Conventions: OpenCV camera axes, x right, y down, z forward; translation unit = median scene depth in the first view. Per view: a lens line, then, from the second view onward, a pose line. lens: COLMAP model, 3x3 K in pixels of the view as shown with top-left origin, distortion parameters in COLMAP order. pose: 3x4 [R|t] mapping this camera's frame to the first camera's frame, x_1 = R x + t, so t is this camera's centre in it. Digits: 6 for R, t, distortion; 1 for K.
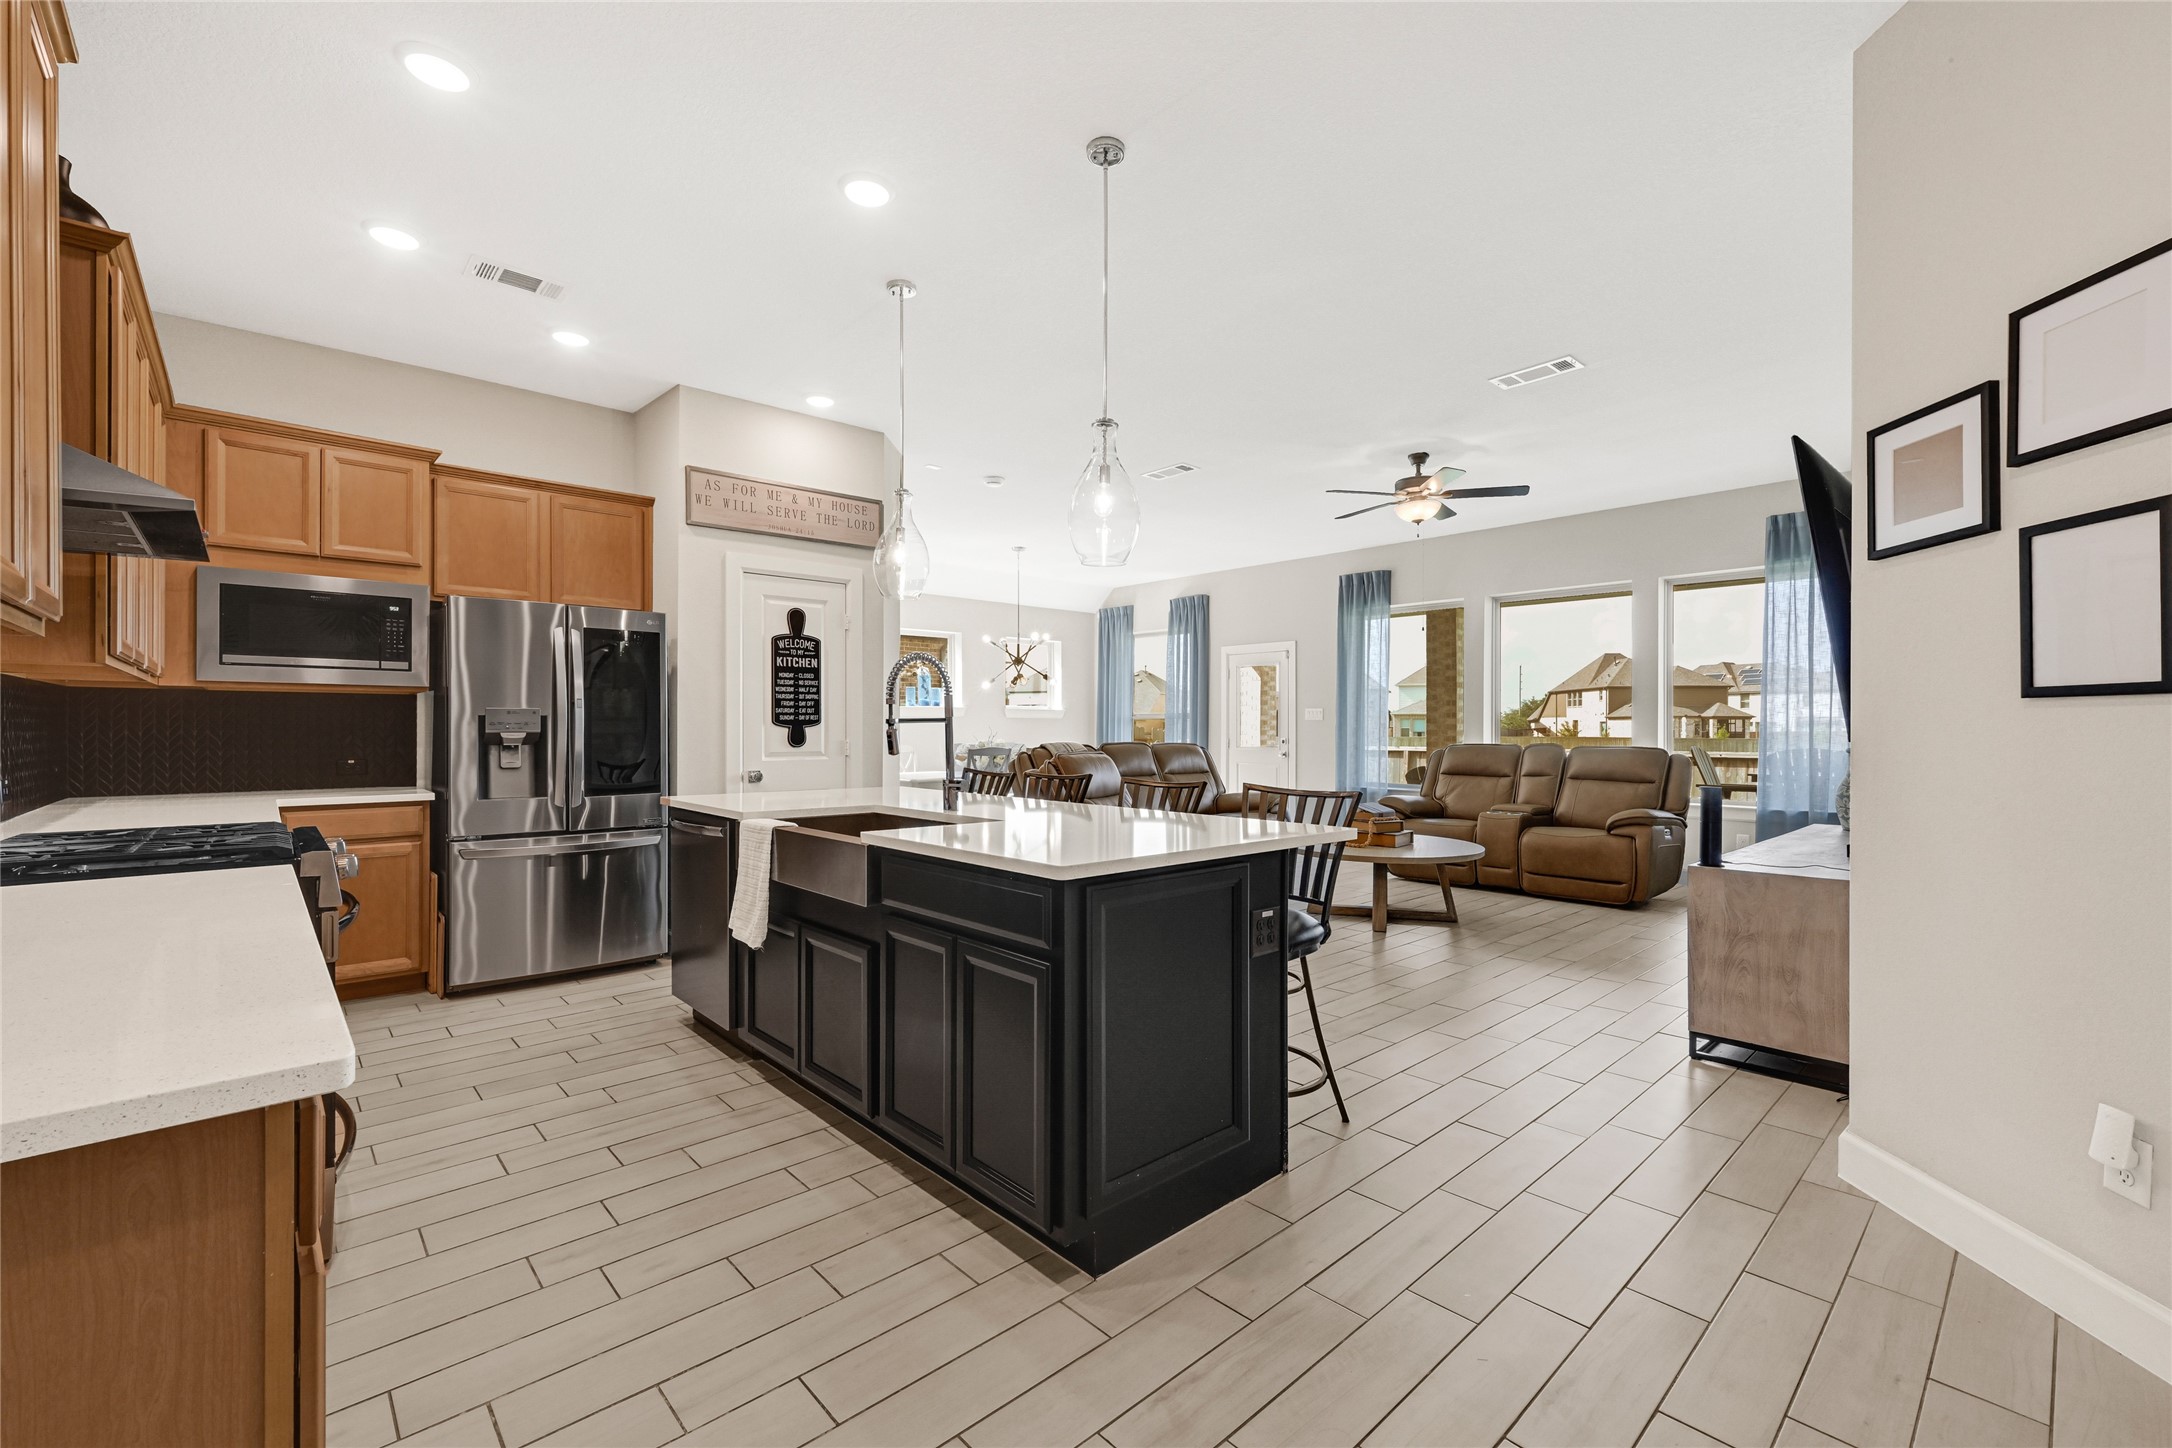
lens RADIAL K [[916.0, 0, 1095.3], [0, 916.0, 727.6], [0, 0, 1]] dist [0.000534, -0.000493]
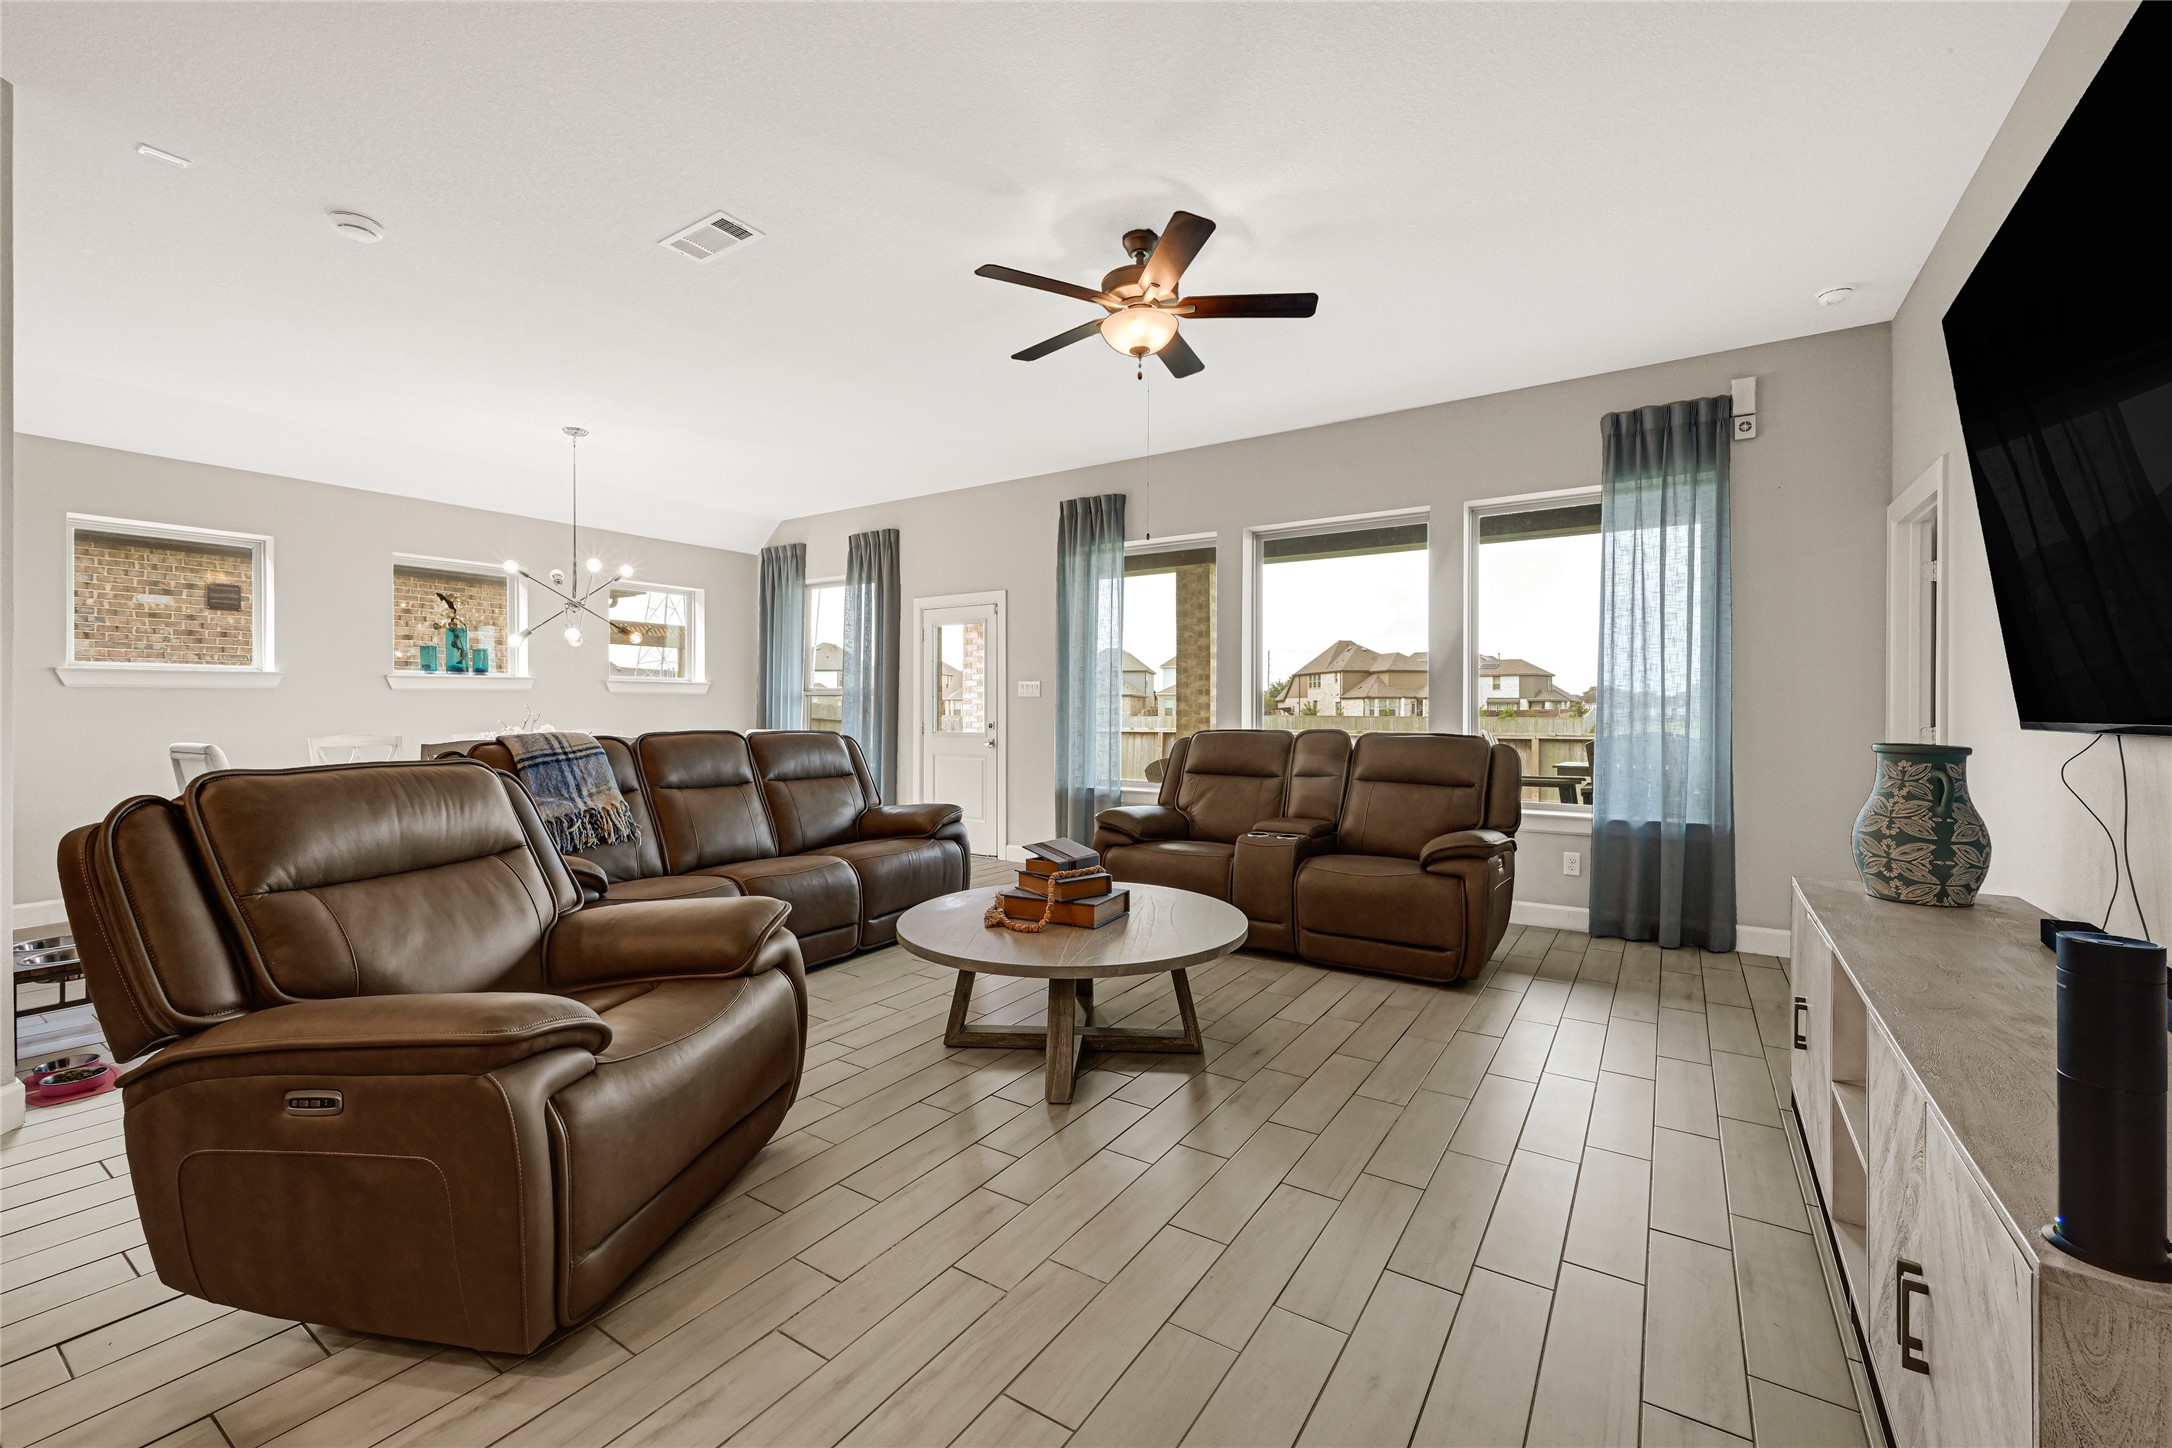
lens RADIAL K [[889.1, 0, 1097.2], [0, 889.1, 713.6], [0, 0, 1]] dist [-0.000207, -0.000508]
pose [[0.970341, -0.002501, 0.241729, 0.218717], [0.000790, 0.999974, 0.007176, 0.000737], [-0.241741, -0.006772, 0.970317, 0.529119]]
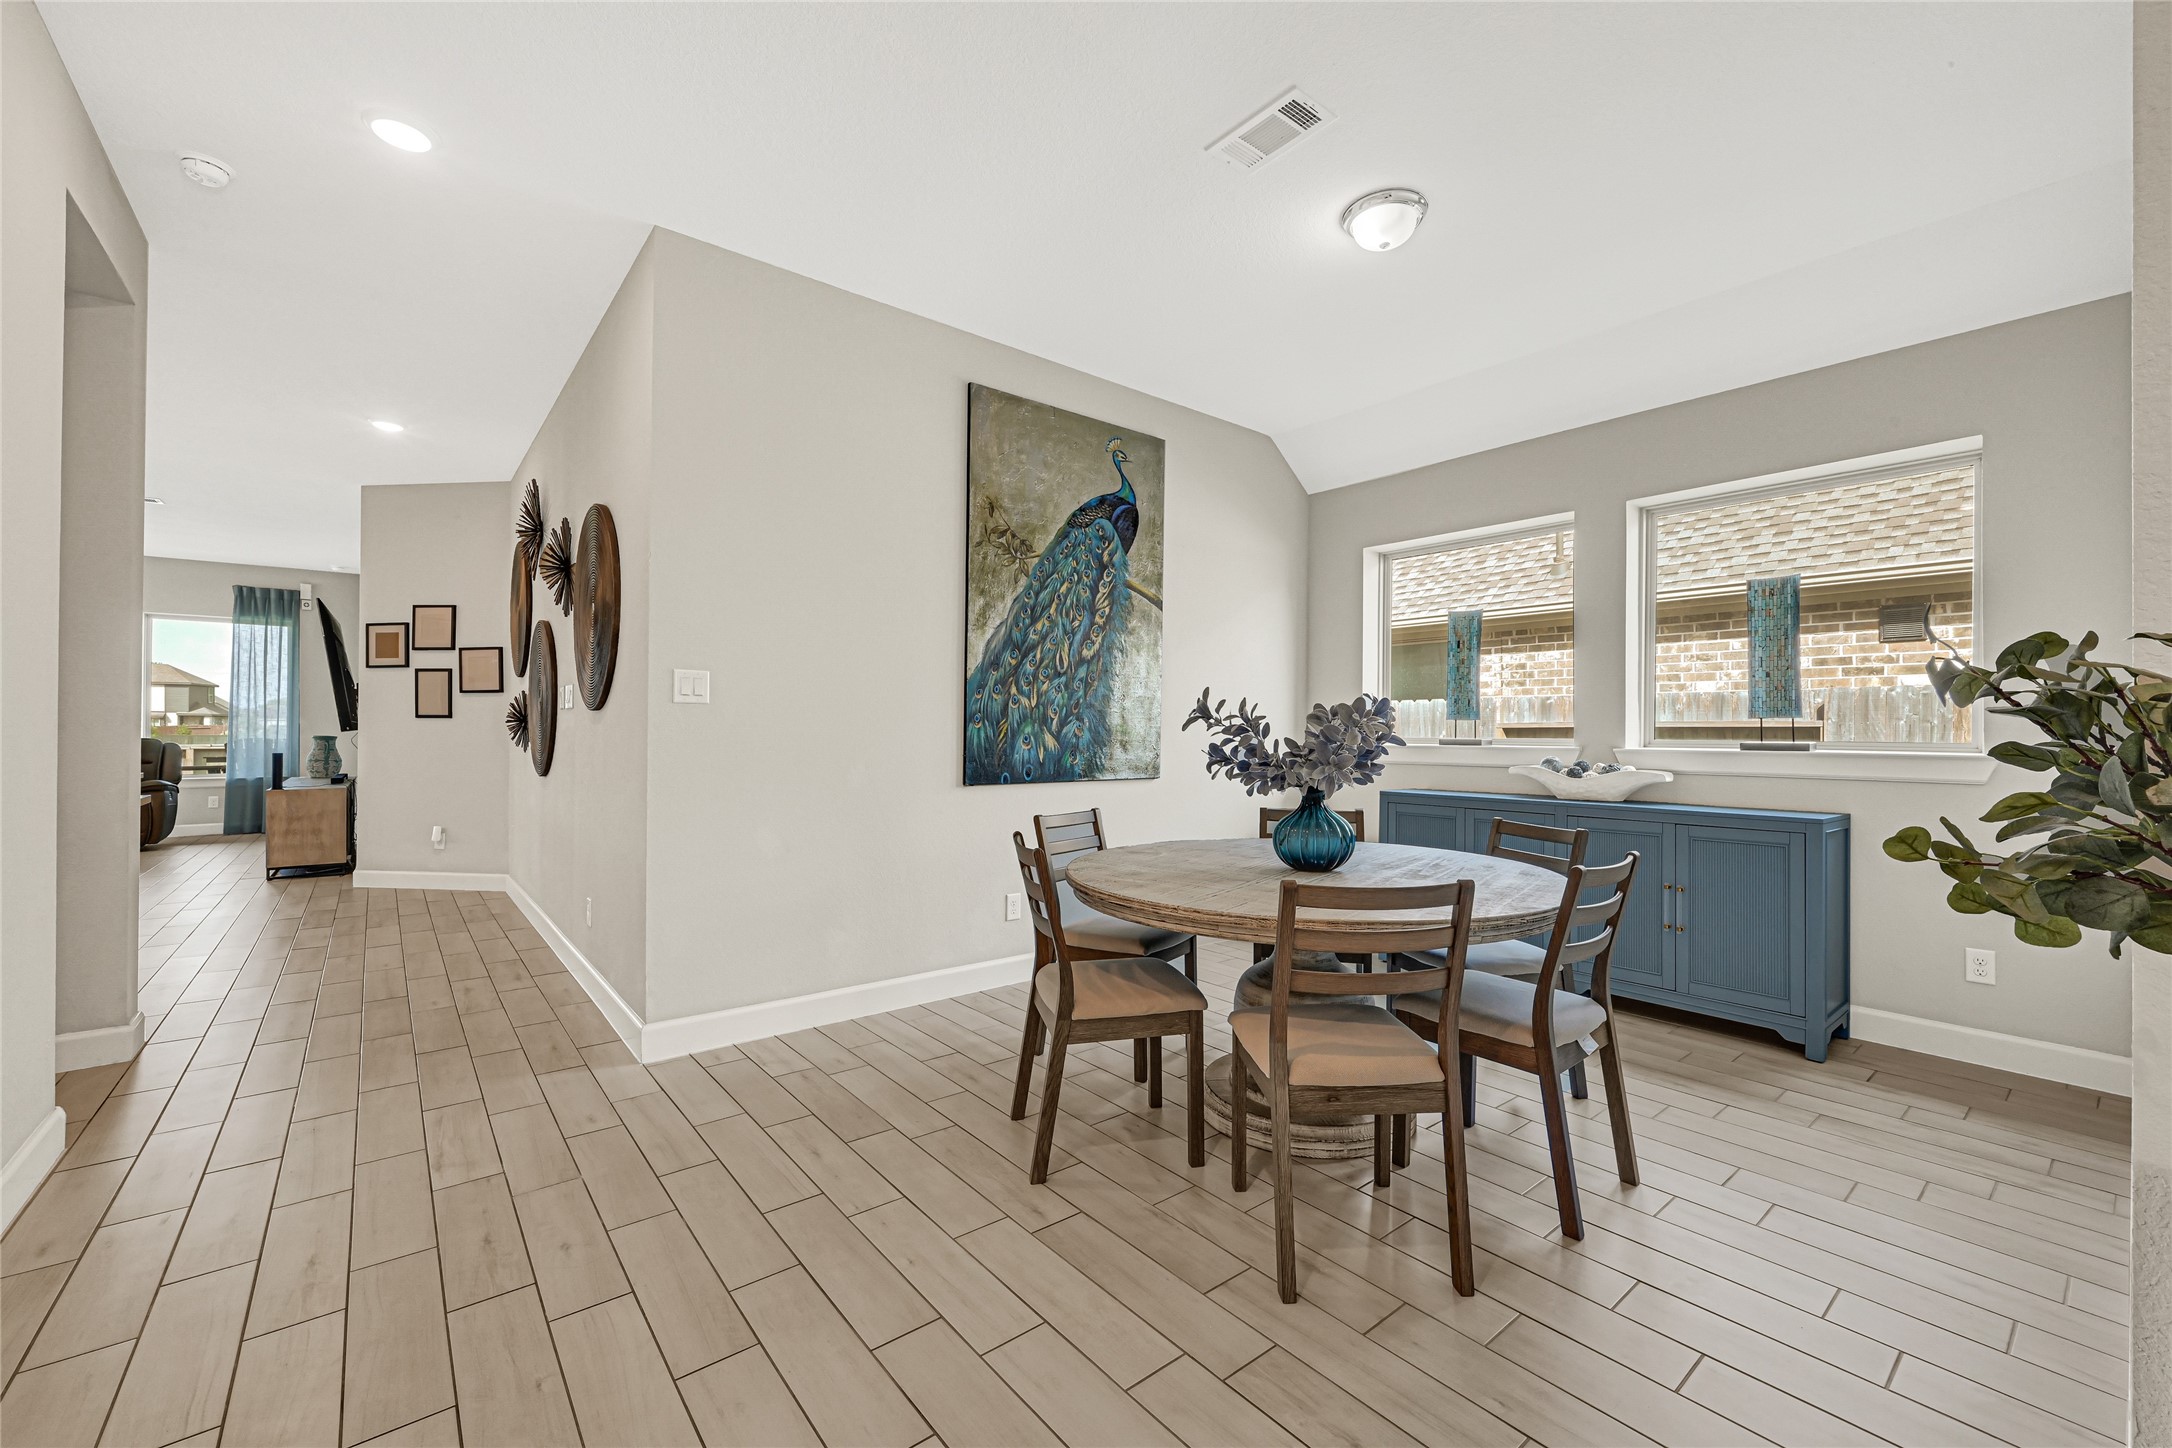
lens RADIAL K [[889.1, 0, 1102.2], [0, 889.1, 727.5], [0, 0, 1]] dist [-0.000207, -0.000508]
pose [[0.068991, 0.000987, 0.997617, -0.815355], [-0.005982, 0.999982, -0.000576, -0.003121], [-0.997599, -0.005928, 0.068996, -0.687732]]
